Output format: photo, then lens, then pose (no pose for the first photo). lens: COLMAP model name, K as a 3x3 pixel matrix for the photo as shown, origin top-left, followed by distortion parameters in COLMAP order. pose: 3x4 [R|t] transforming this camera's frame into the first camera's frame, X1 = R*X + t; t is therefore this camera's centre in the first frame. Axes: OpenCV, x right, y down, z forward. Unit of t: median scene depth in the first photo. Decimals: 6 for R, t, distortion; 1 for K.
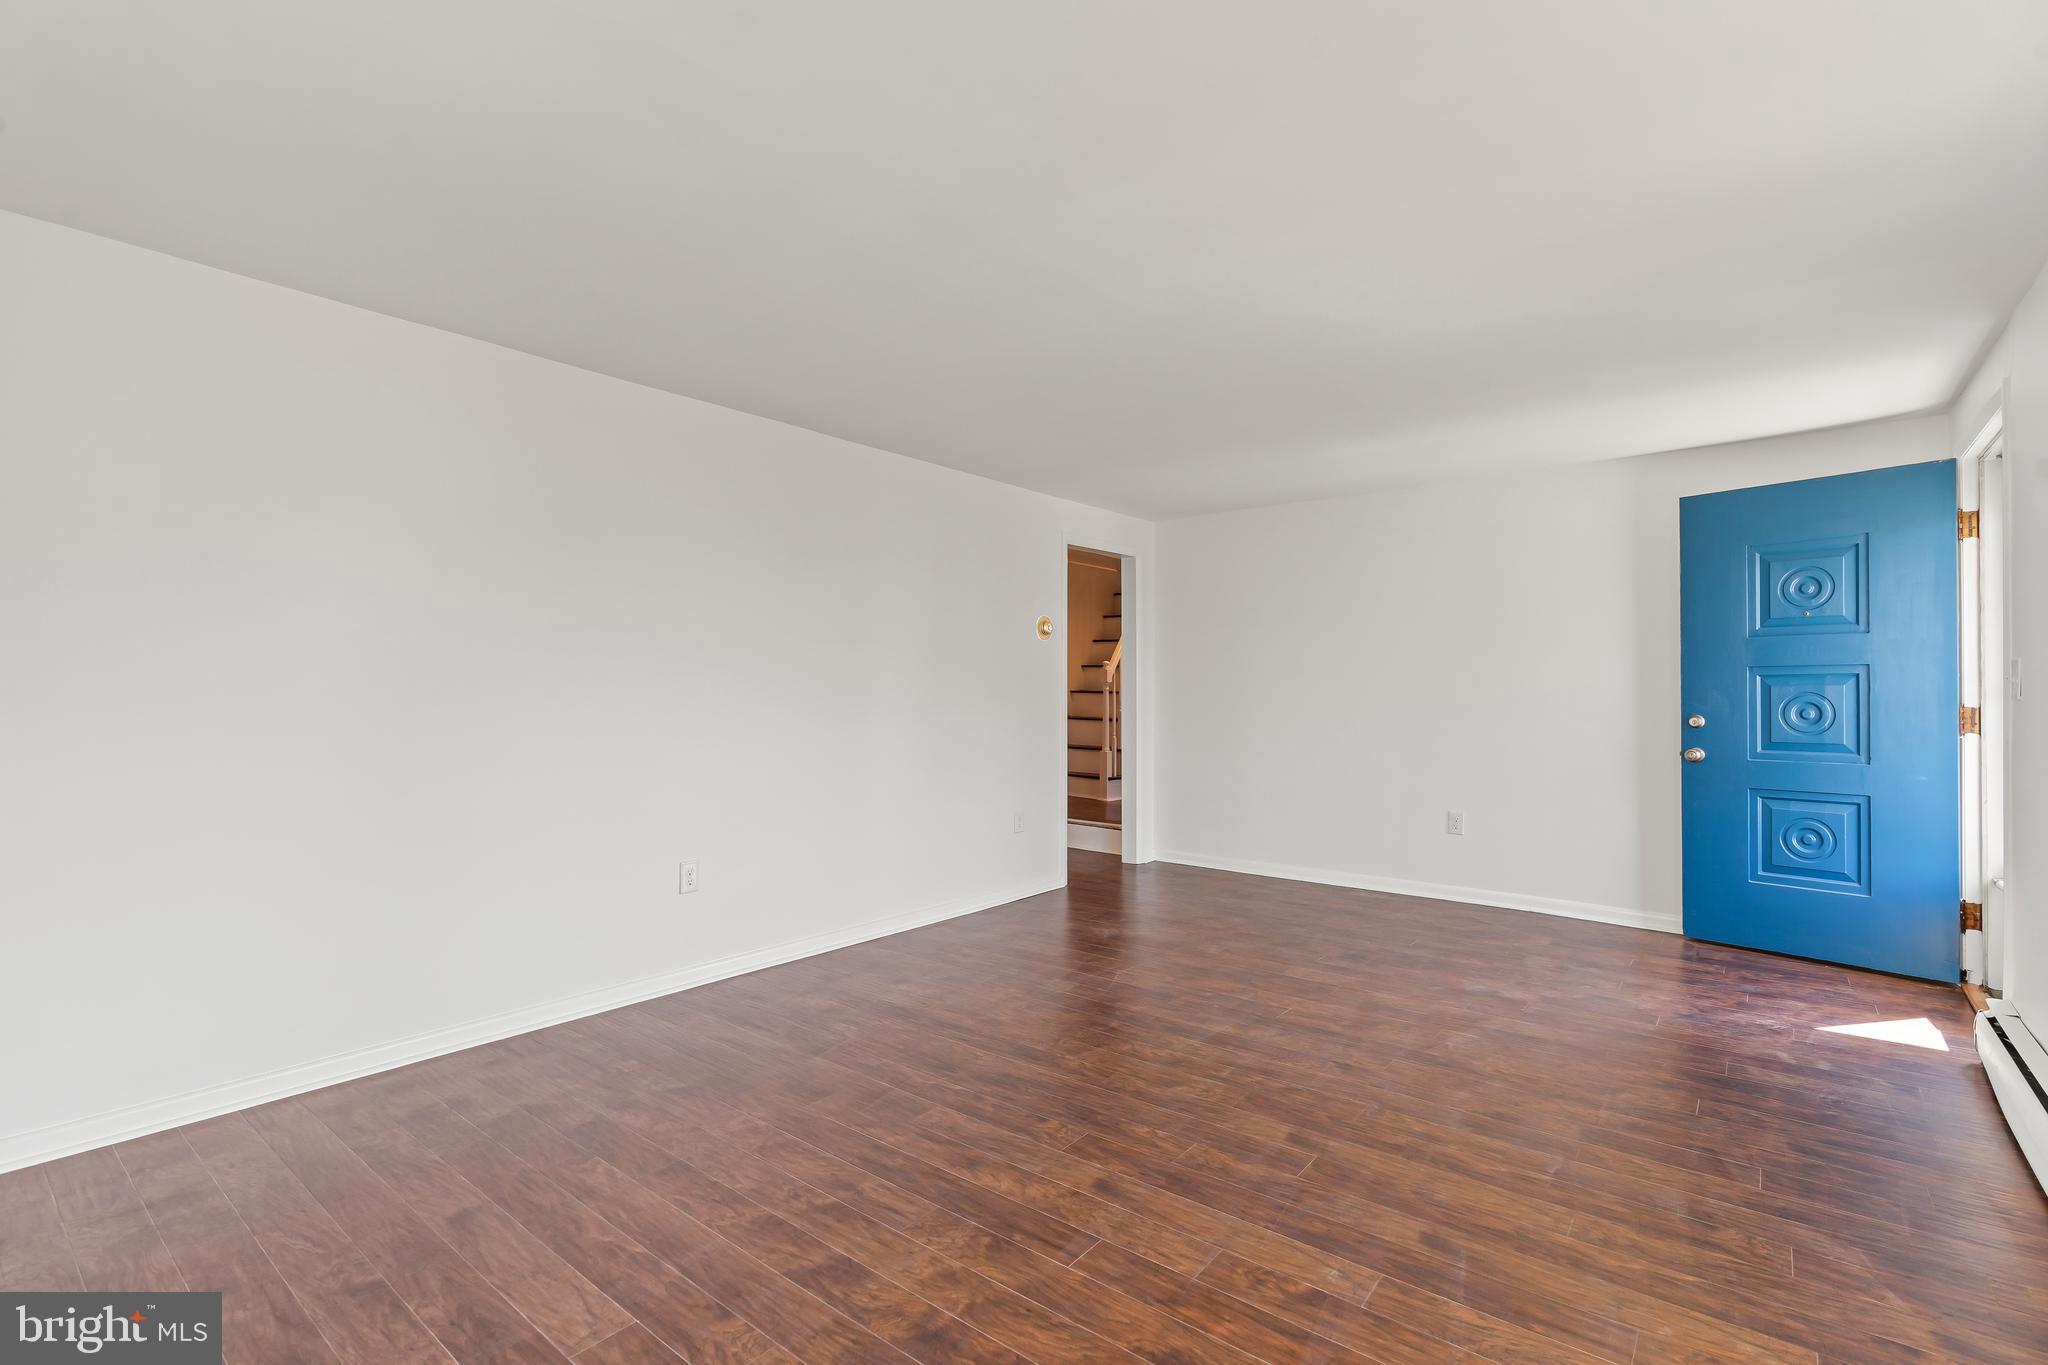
lens RADIAL K [[934.7, 0, 1031.0], [0, 934.7, 685.2], [0, 0, 1]] dist [-0.000524, 0.000847]
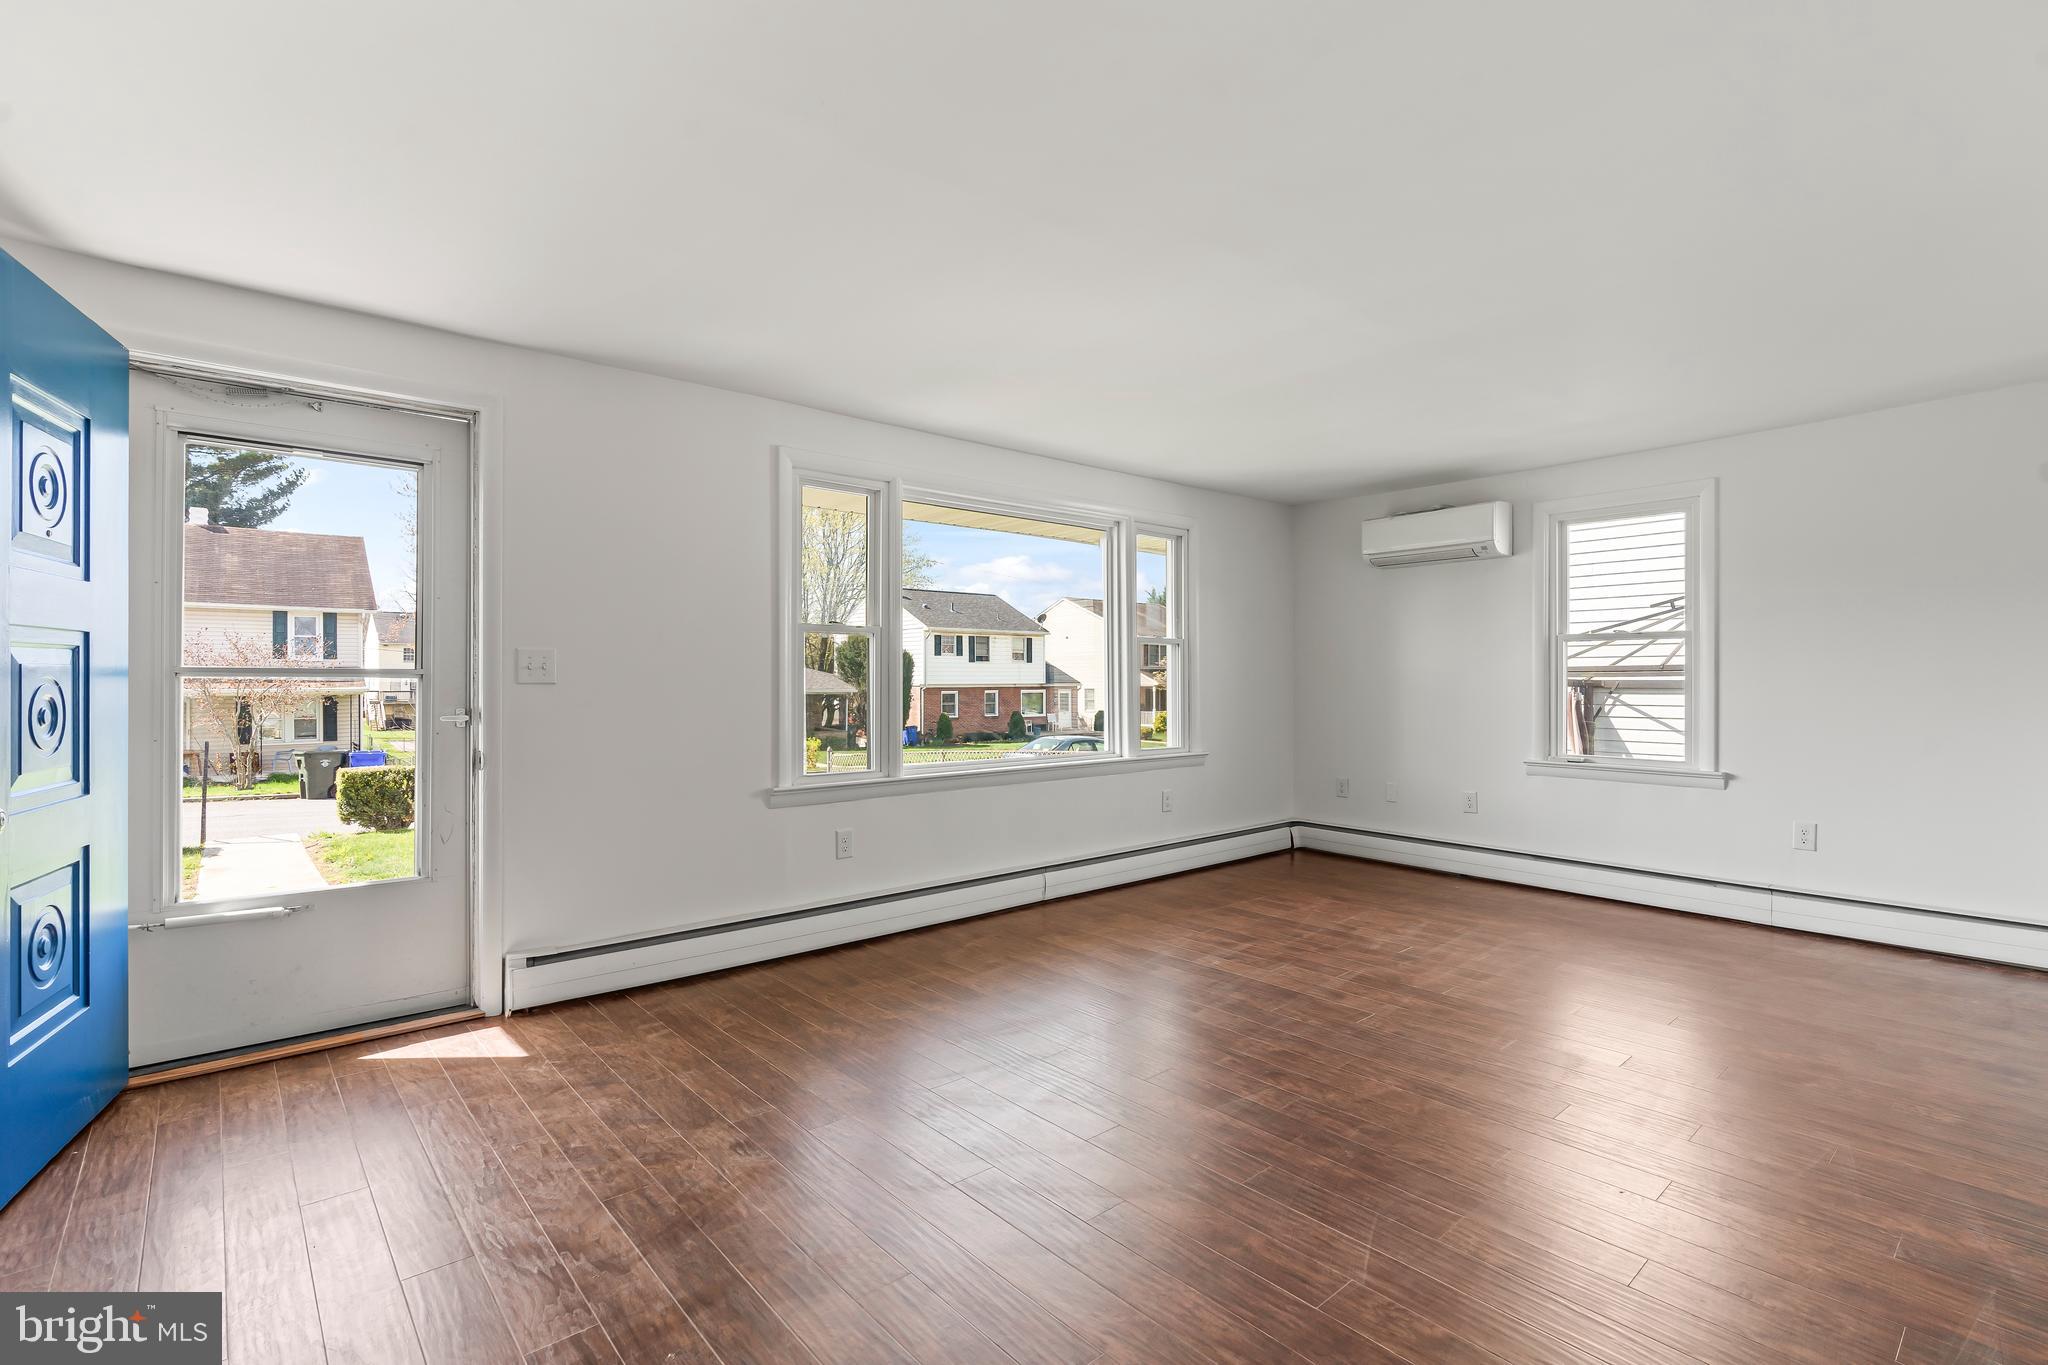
lens RADIAL K [[934.7, 0, 1021.6], [0, 934.7, 681.9], [0, 0, 1]] dist [-0.000524, 0.000847]
pose [[-0.982652, -0.001460, 0.185454, 0.237398], [-0.002417, 0.999985, -0.004933, 0.017485], [-0.185444, -0.005296, -0.982641, 2.023995]]
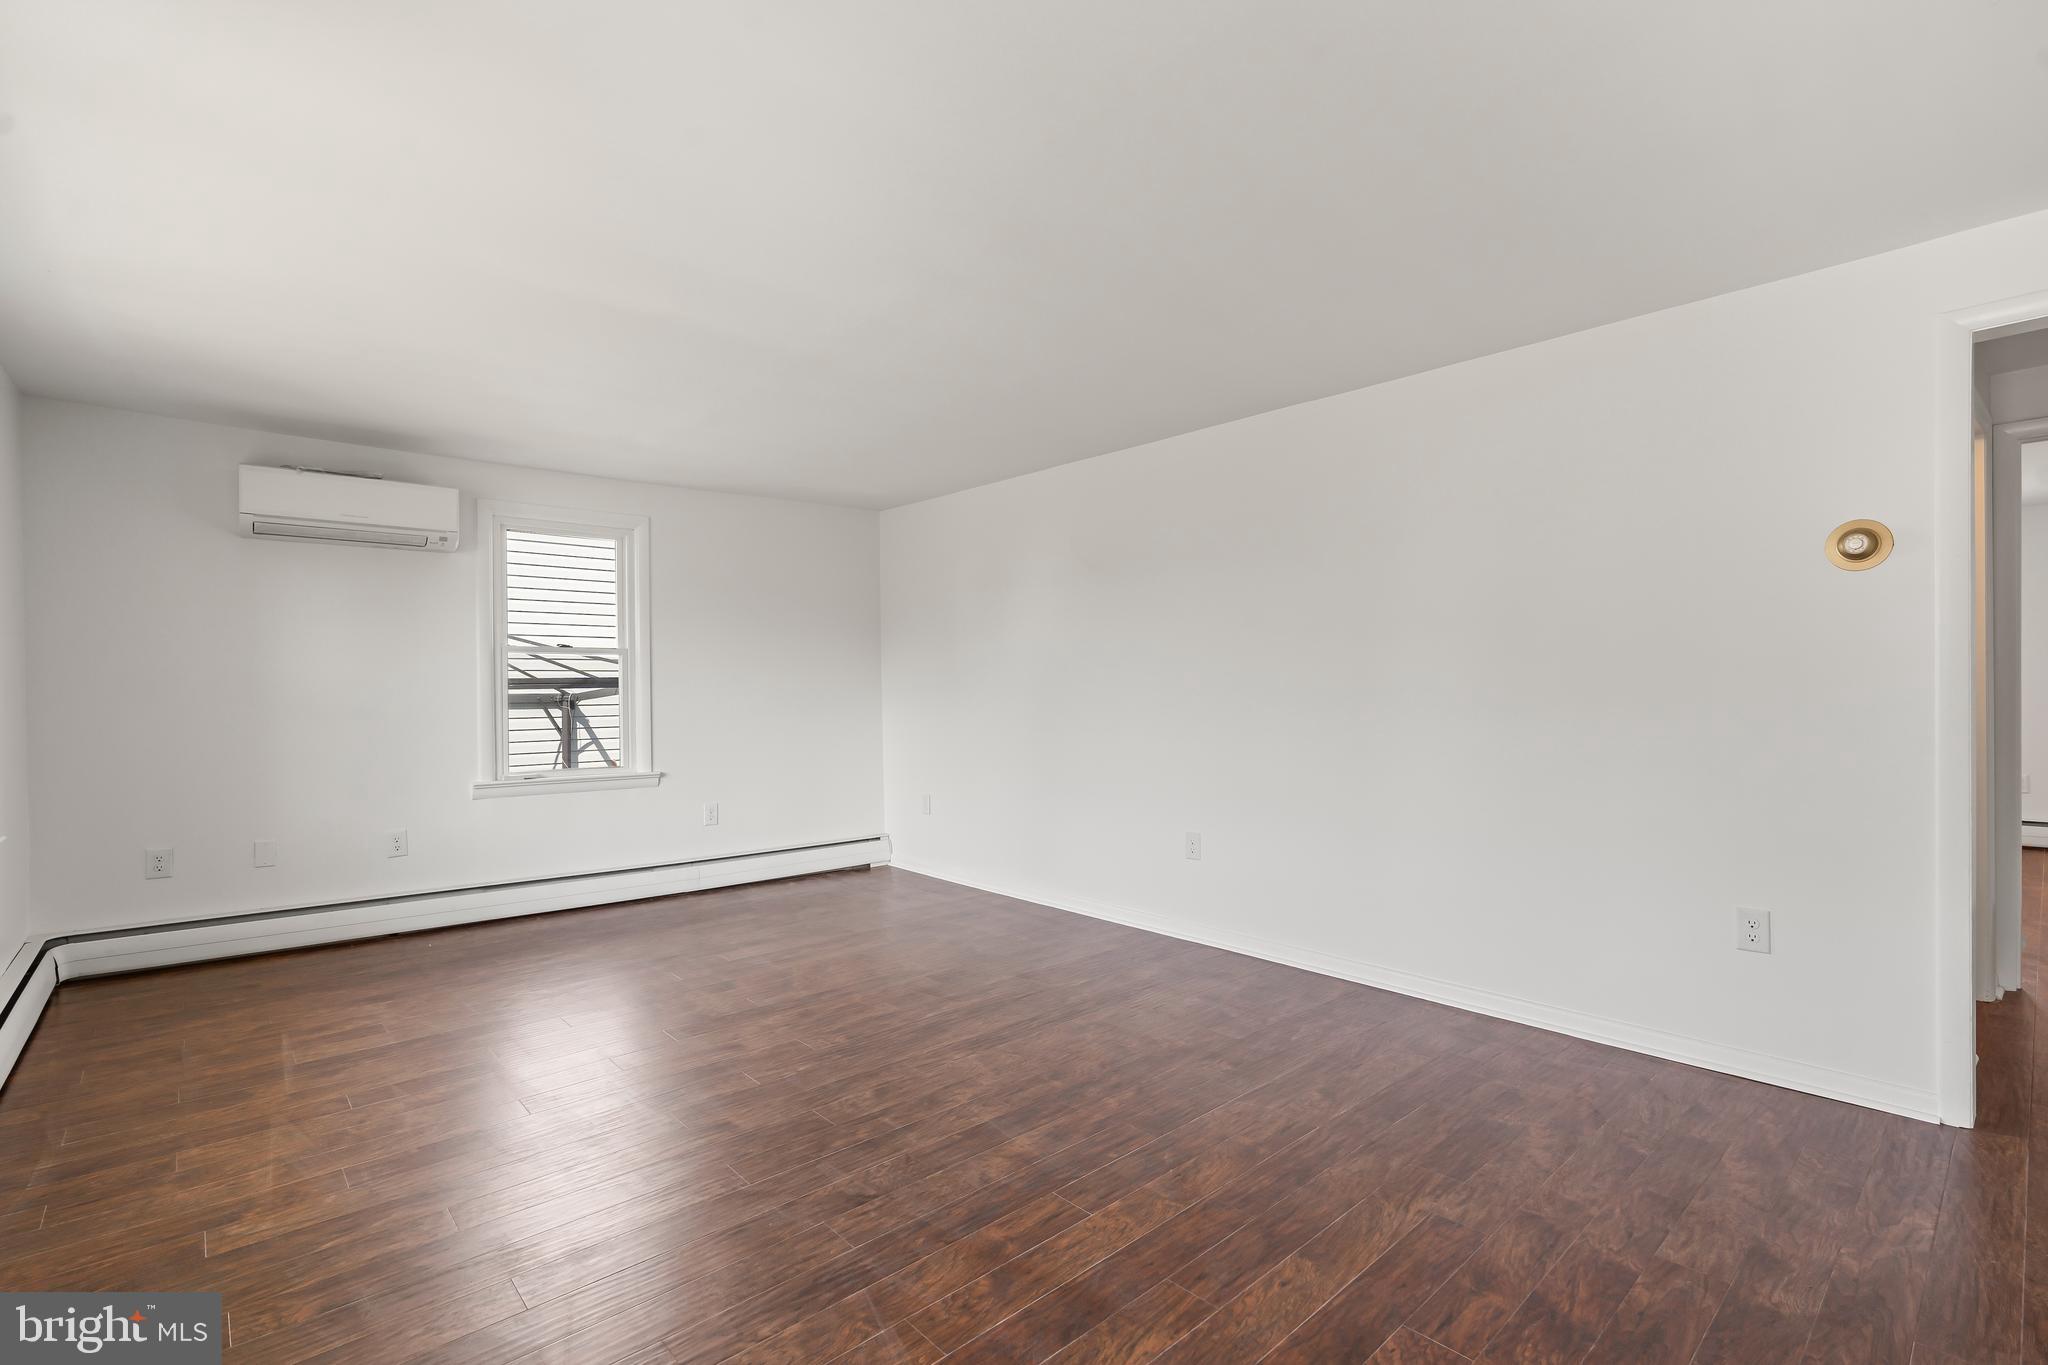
lens RADIAL K [[934.7, 0, 1029.0], [0, 934.7, 684.7], [0, 0, 1]] dist [-0.000524, 0.000847]
pose [[-0.165362, -0.004330, -0.986223, 1.056317], [0.014789, 0.999867, -0.006870, 0.012047], [0.986122, -0.015721, -0.165276, 1.282958]]
